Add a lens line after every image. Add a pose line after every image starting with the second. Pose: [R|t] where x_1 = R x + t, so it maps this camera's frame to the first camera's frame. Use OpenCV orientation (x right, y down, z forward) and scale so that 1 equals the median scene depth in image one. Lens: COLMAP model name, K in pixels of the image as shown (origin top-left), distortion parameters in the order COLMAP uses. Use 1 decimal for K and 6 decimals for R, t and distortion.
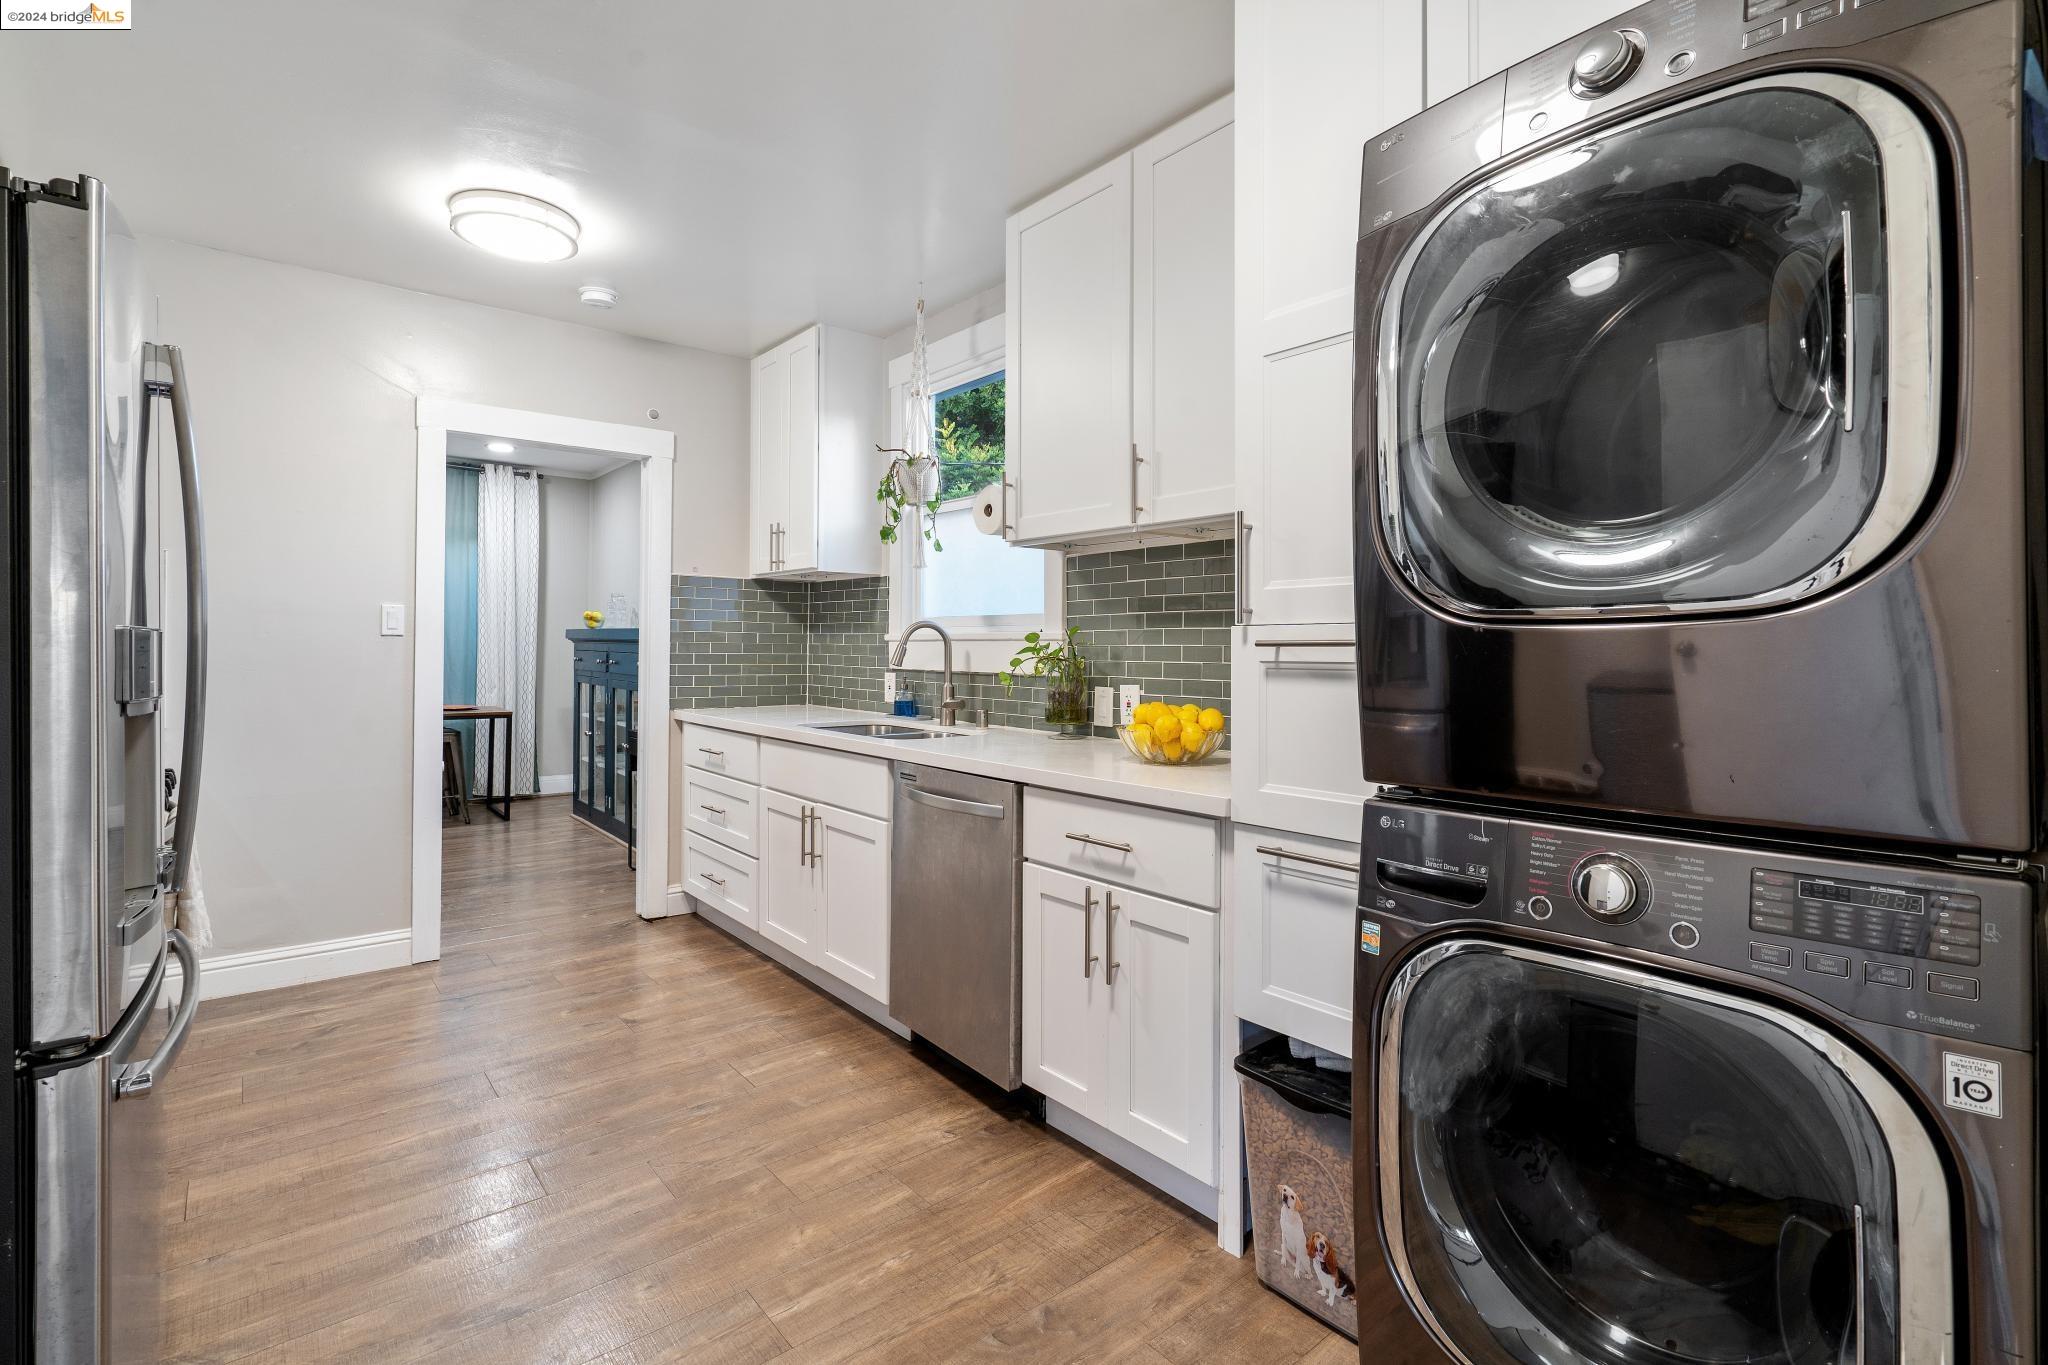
lens RADIAL K [[936.3, 0, 1020.7], [0, 936.3, 666.4], [0, 0, 1]] dist [-0.001806, 0.001450]
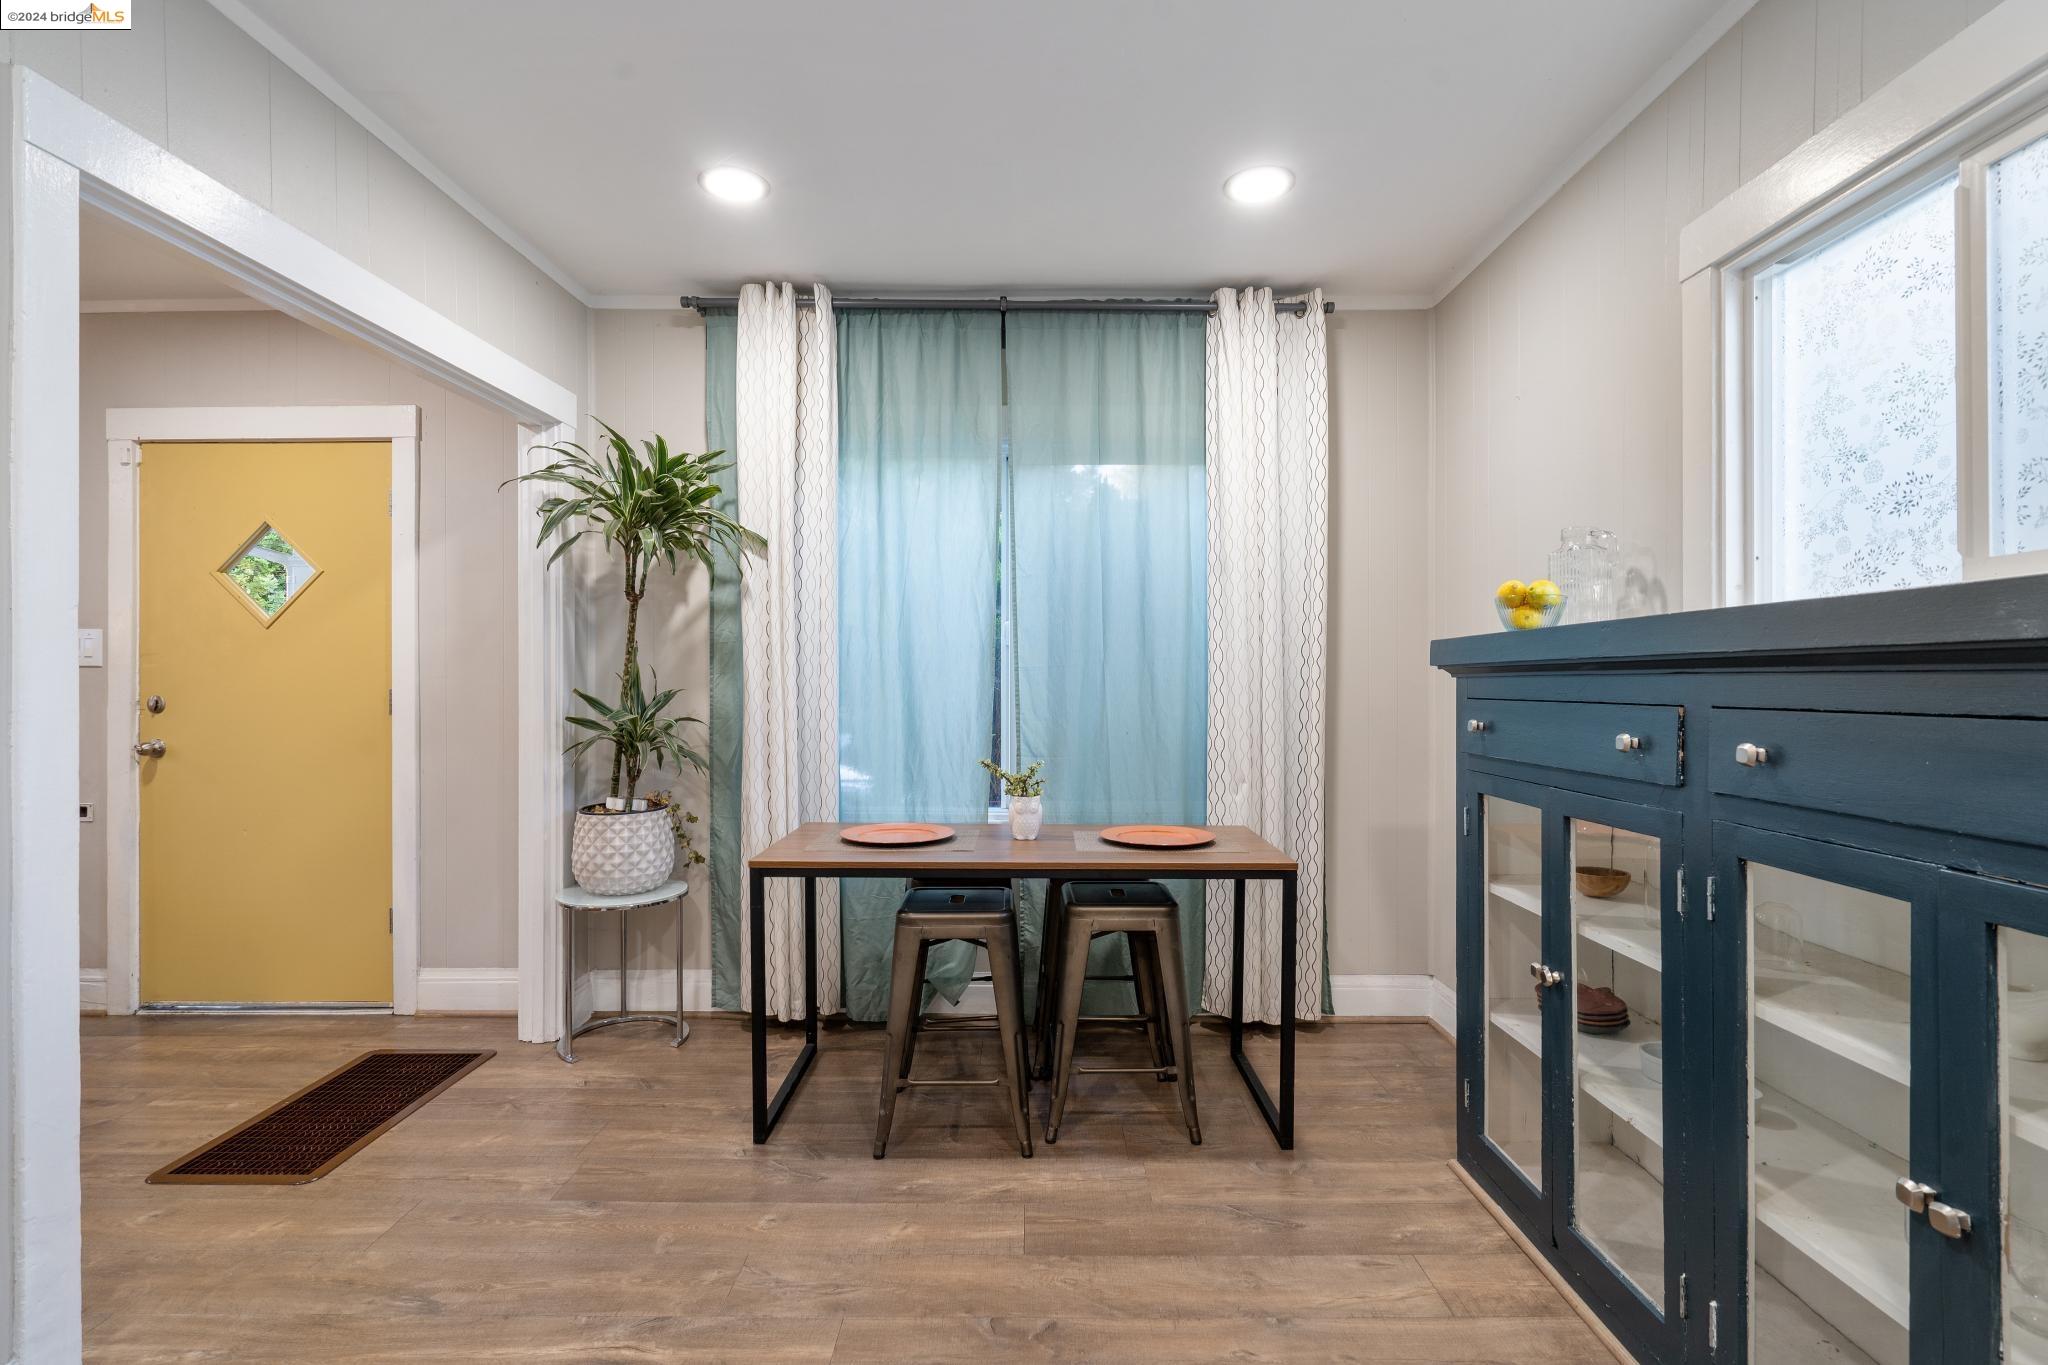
lens RADIAL K [[936.3, 0, 1020.7], [0, 936.3, 666.4], [0, 0, 1]] dist [-0.001806, 0.001450]
pose [[0.750352, -0.030715, -0.660324, -0.379810], [0.001741, 0.999008, -0.044491, -0.014722], [0.661036, 0.032234, 0.749662, 0.653057]]
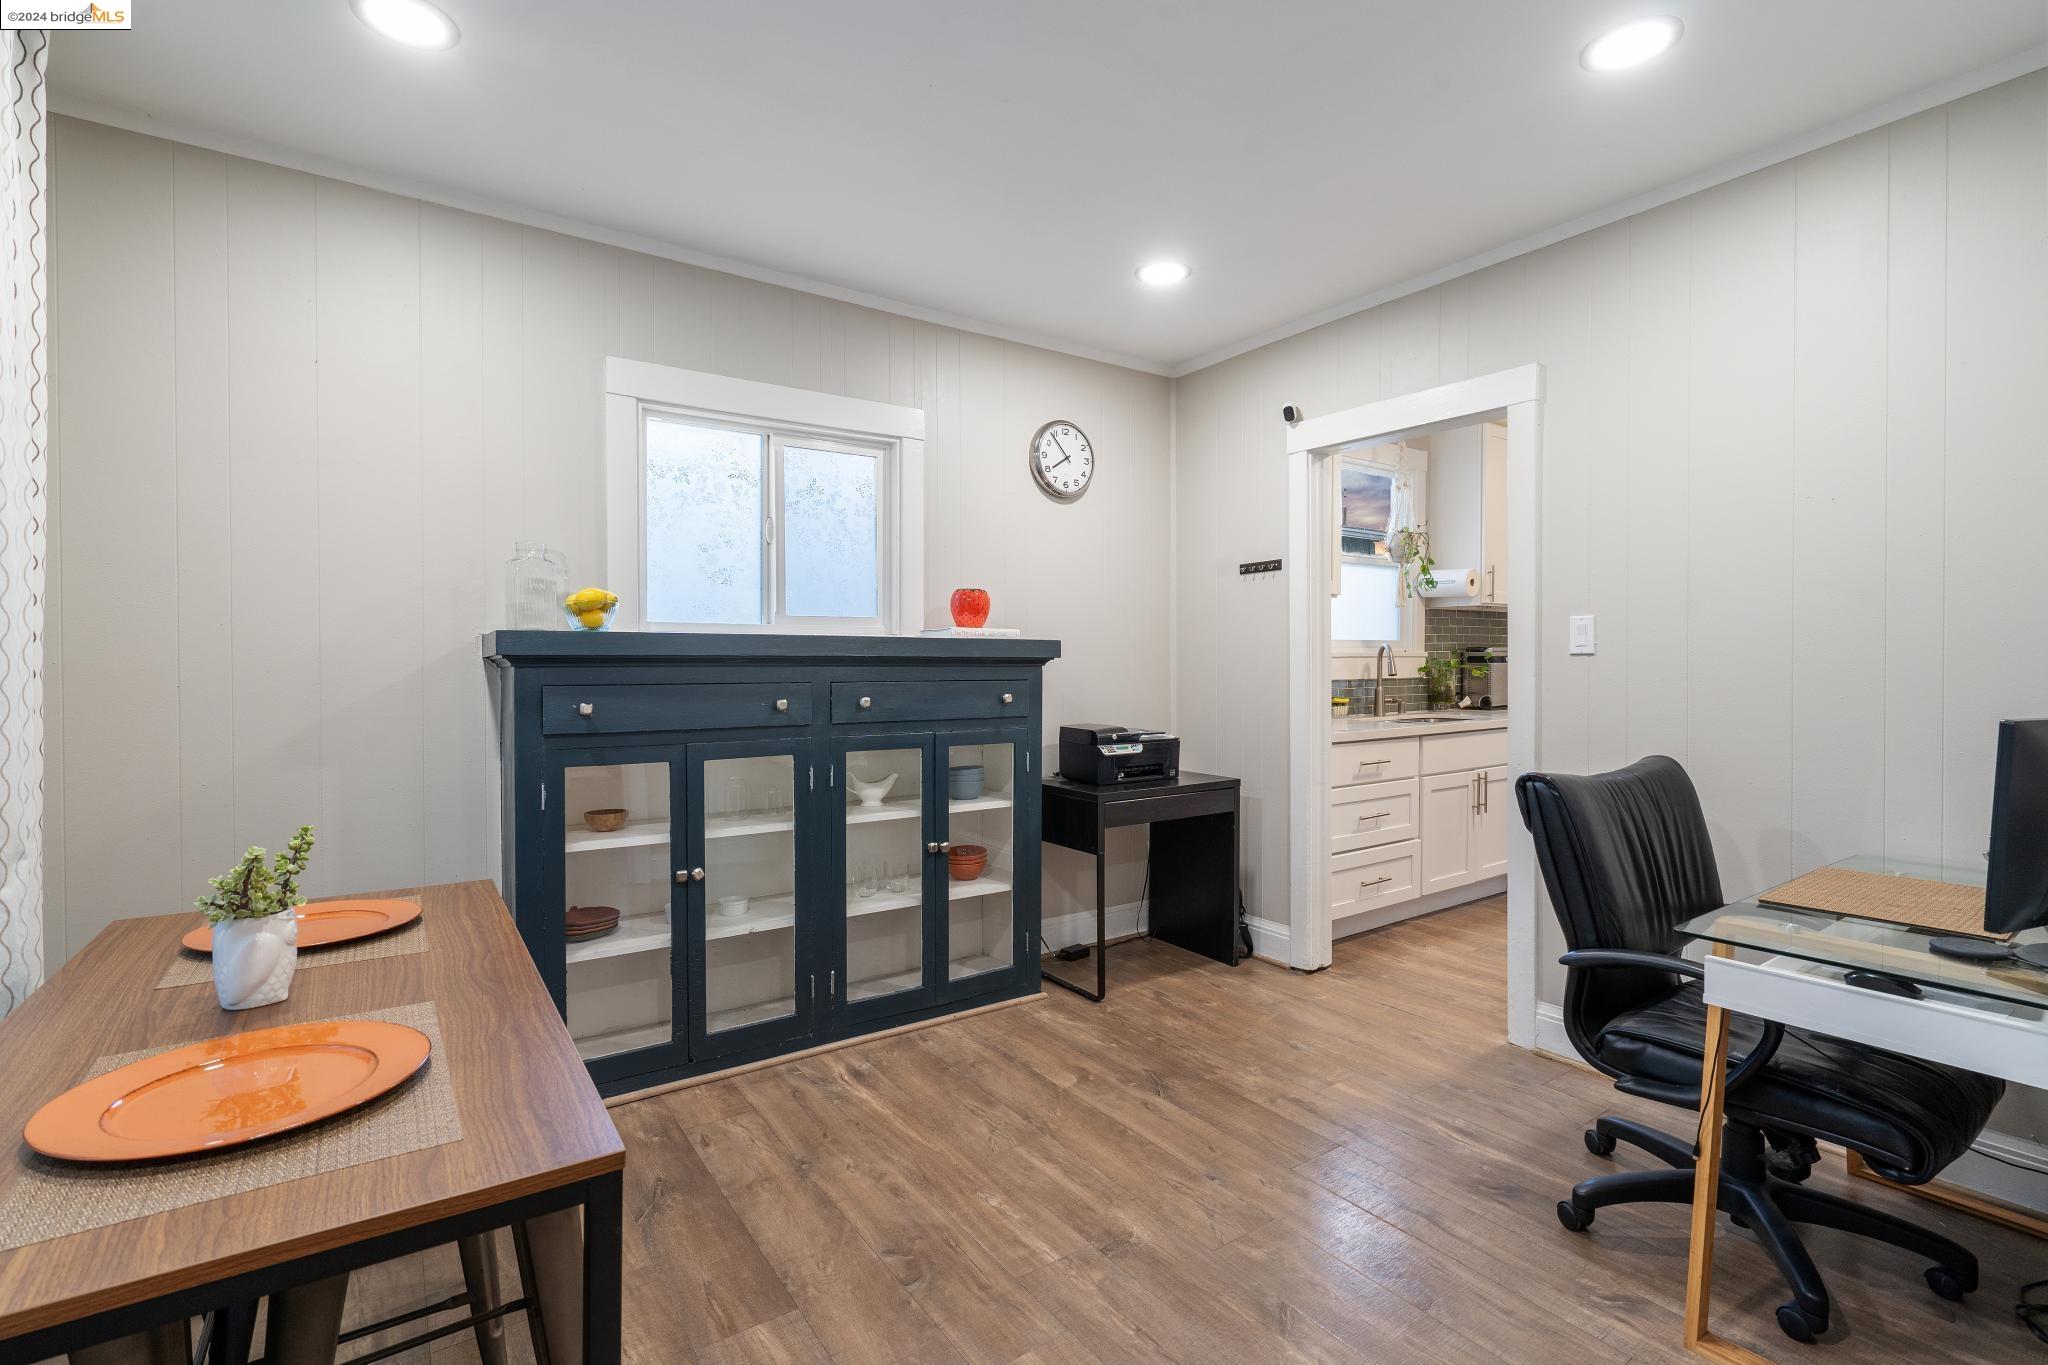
lens RADIAL K [[927.6, 0, 1030.7], [0, 927.6, 674.3], [0, 0, 1]] dist [0.001434, 0.000429]
pose [[0.083151, -0.022699, 0.996278, -0.873164], [0.029456, 0.999360, 0.020310, -0.025943], [-0.996102, 0.027658, 0.083767, 0.801177]]
